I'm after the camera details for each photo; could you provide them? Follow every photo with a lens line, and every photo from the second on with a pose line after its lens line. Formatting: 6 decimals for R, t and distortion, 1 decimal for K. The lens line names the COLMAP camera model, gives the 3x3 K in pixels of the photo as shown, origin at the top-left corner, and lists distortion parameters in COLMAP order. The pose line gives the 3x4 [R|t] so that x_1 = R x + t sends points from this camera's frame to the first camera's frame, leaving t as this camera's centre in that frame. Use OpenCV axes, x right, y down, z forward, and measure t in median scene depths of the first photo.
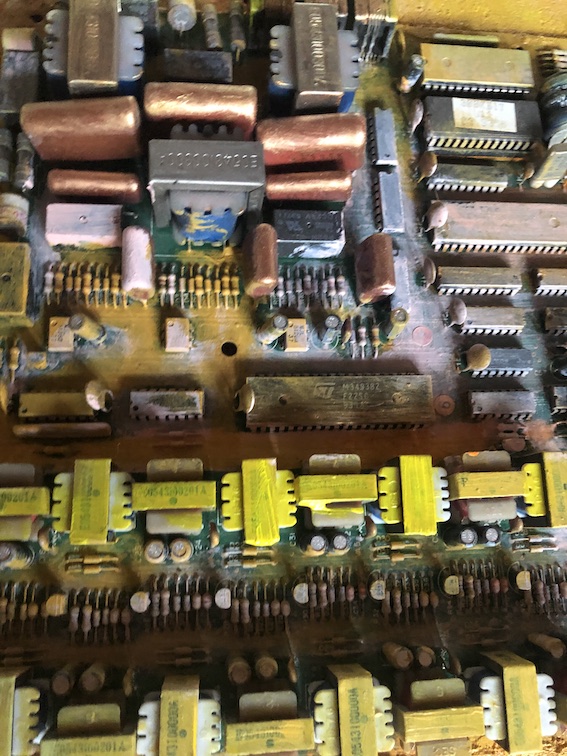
lens RADIAL K [[626.3, 0, 283.4], [0, 626.3, 396.0], [0, 0, 1]] dist [-0.013184, 0.002663]
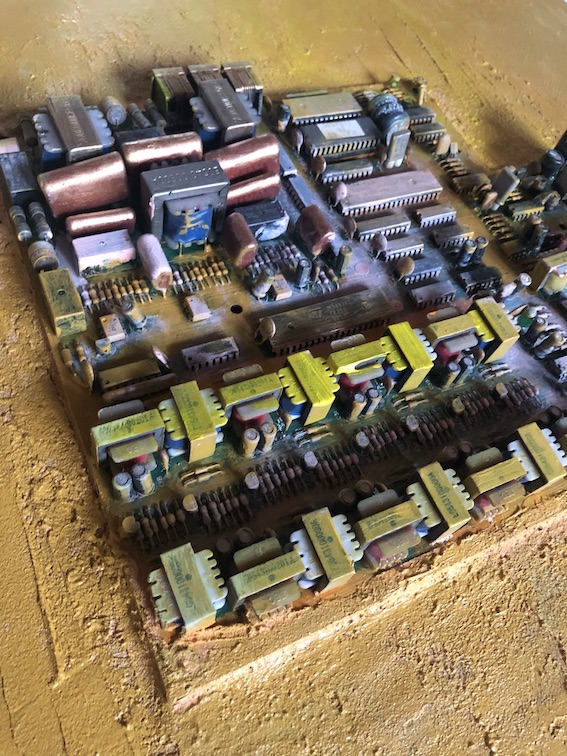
lens RADIAL K [[626.3, 0, 283.4], [0, 626.3, 396.0], [0, 0, 1]] dist [-0.013184, 0.002663]
pose [[0.923143, -0.304866, 0.234231, -0.358806], [0.351447, 0.916170, -0.192659, 0.379418], [-0.155860, 0.260171, 0.952900, -0.217787]]
